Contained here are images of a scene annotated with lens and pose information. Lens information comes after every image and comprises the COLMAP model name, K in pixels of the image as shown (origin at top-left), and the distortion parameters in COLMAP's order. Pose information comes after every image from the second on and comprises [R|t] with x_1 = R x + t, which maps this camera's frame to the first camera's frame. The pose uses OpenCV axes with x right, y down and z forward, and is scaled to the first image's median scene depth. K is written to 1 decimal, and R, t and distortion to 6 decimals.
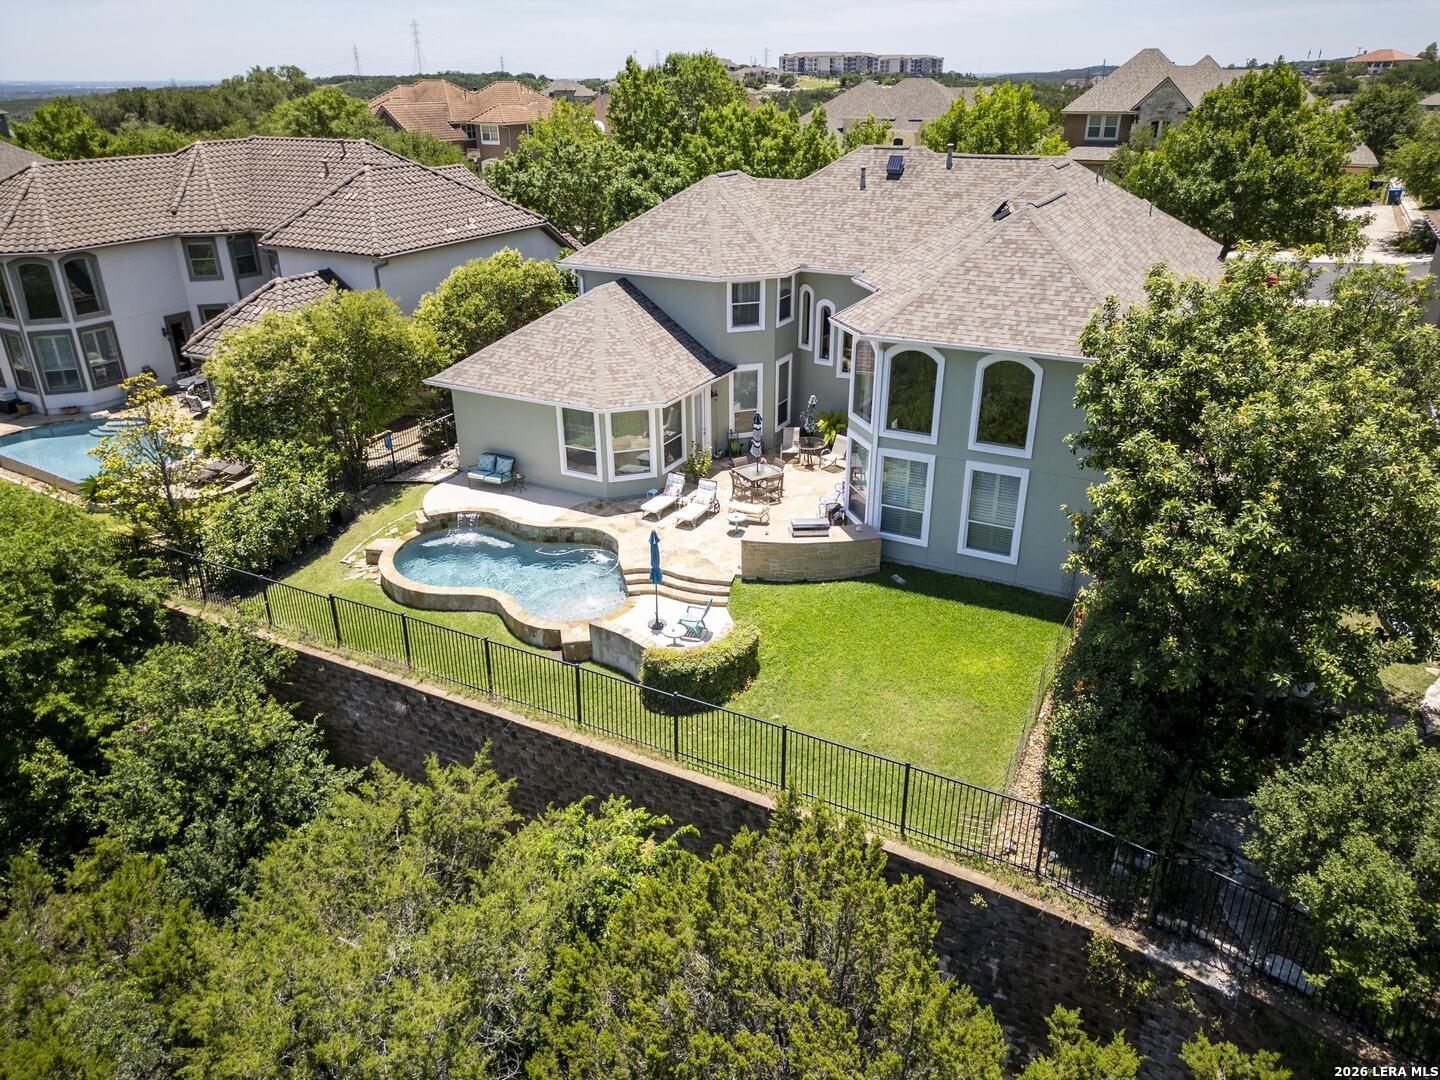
lens RADIAL K [[1013.4, 0, 720.0], [0, 1013.4, 540.0], [0, 0, 1]] dist [0.072305, -0.075866]
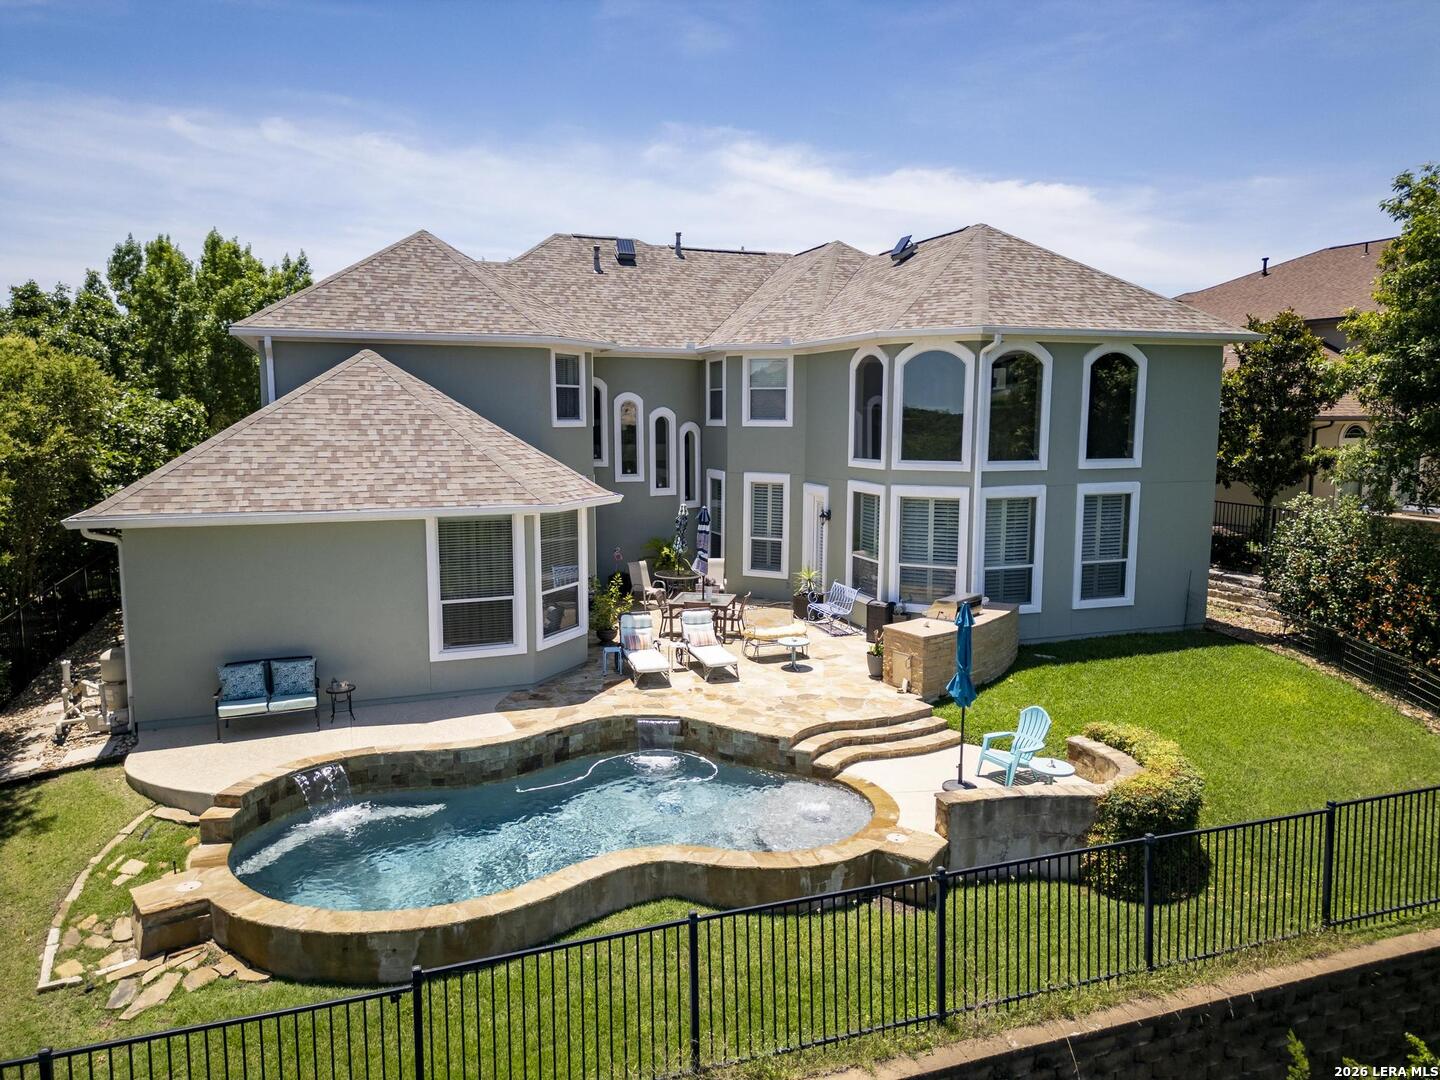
lens RADIAL K [[1013.4, 0, 720.0], [0, 1013.4, 540.0], [0, 0, 1]] dist [0.072305, -0.075866]
pose [[0.663737, -0.087346, 0.742848, -0.462512], [0.308116, 0.936906, -0.165139, 0.007715], [-0.681555, 0.338492, 0.648772, 0.578273]]
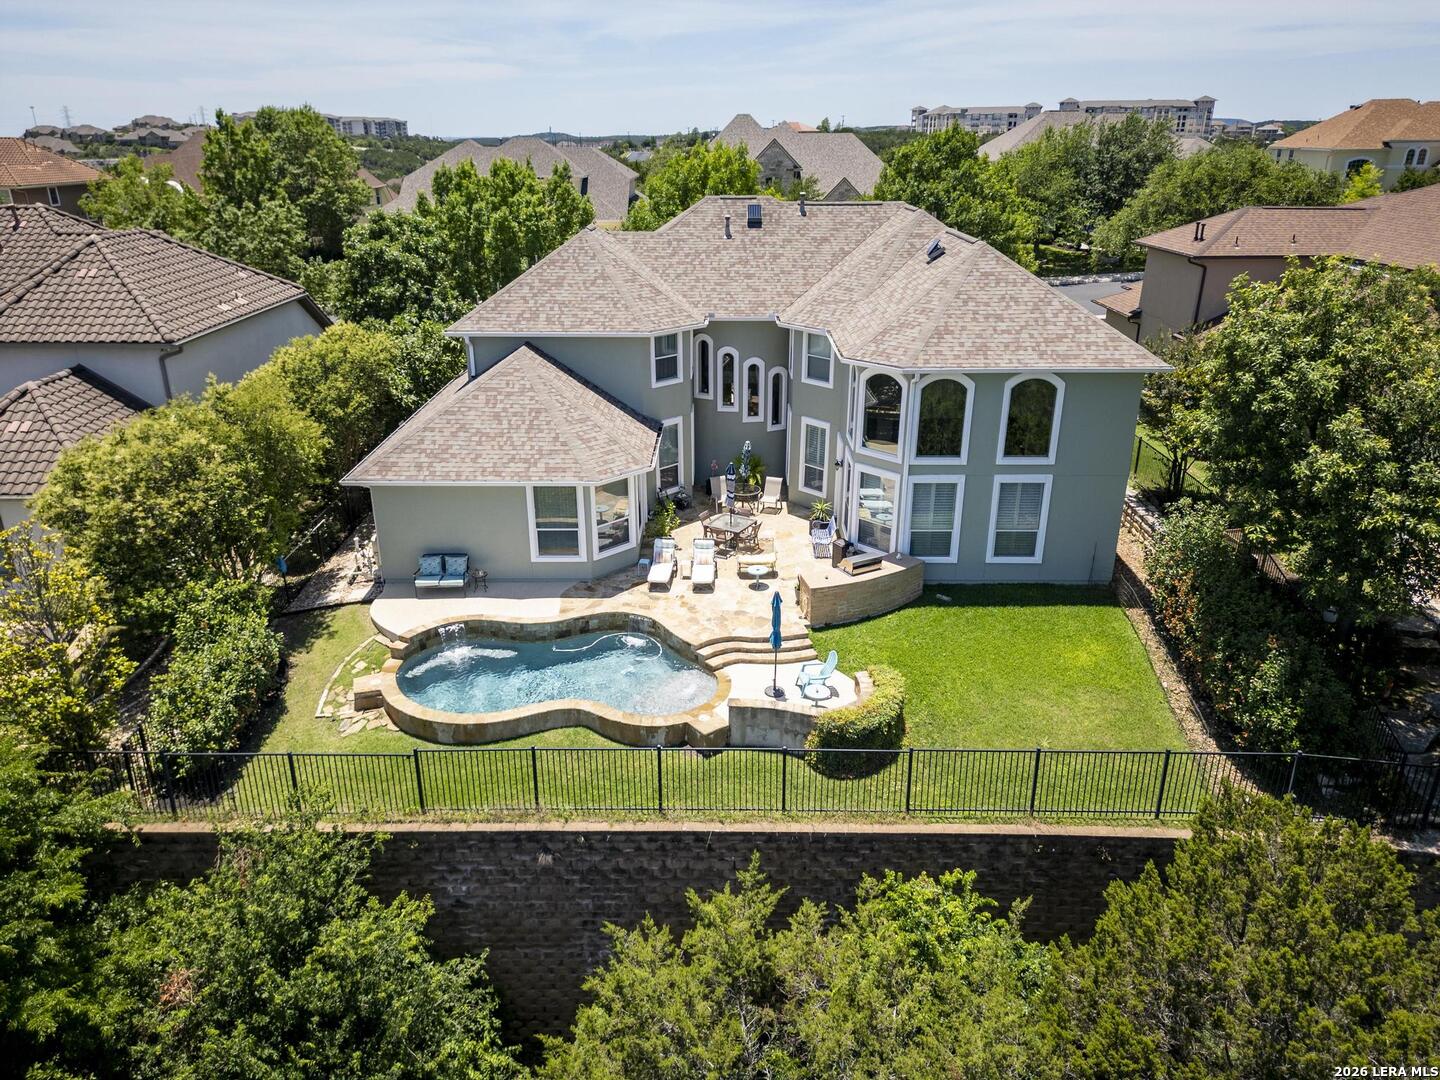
lens RADIAL K [[1013.4, 0, 720.0], [0, 1013.4, 540.0], [0, 0, 1]] dist [0.072305, -0.075866]
pose [[0.884992, -0.166401, 0.434857, -0.416868], [0.188971, 0.981943, -0.008834, -0.047461], [-0.425534, 0.089994, 0.900456, 0.136319]]
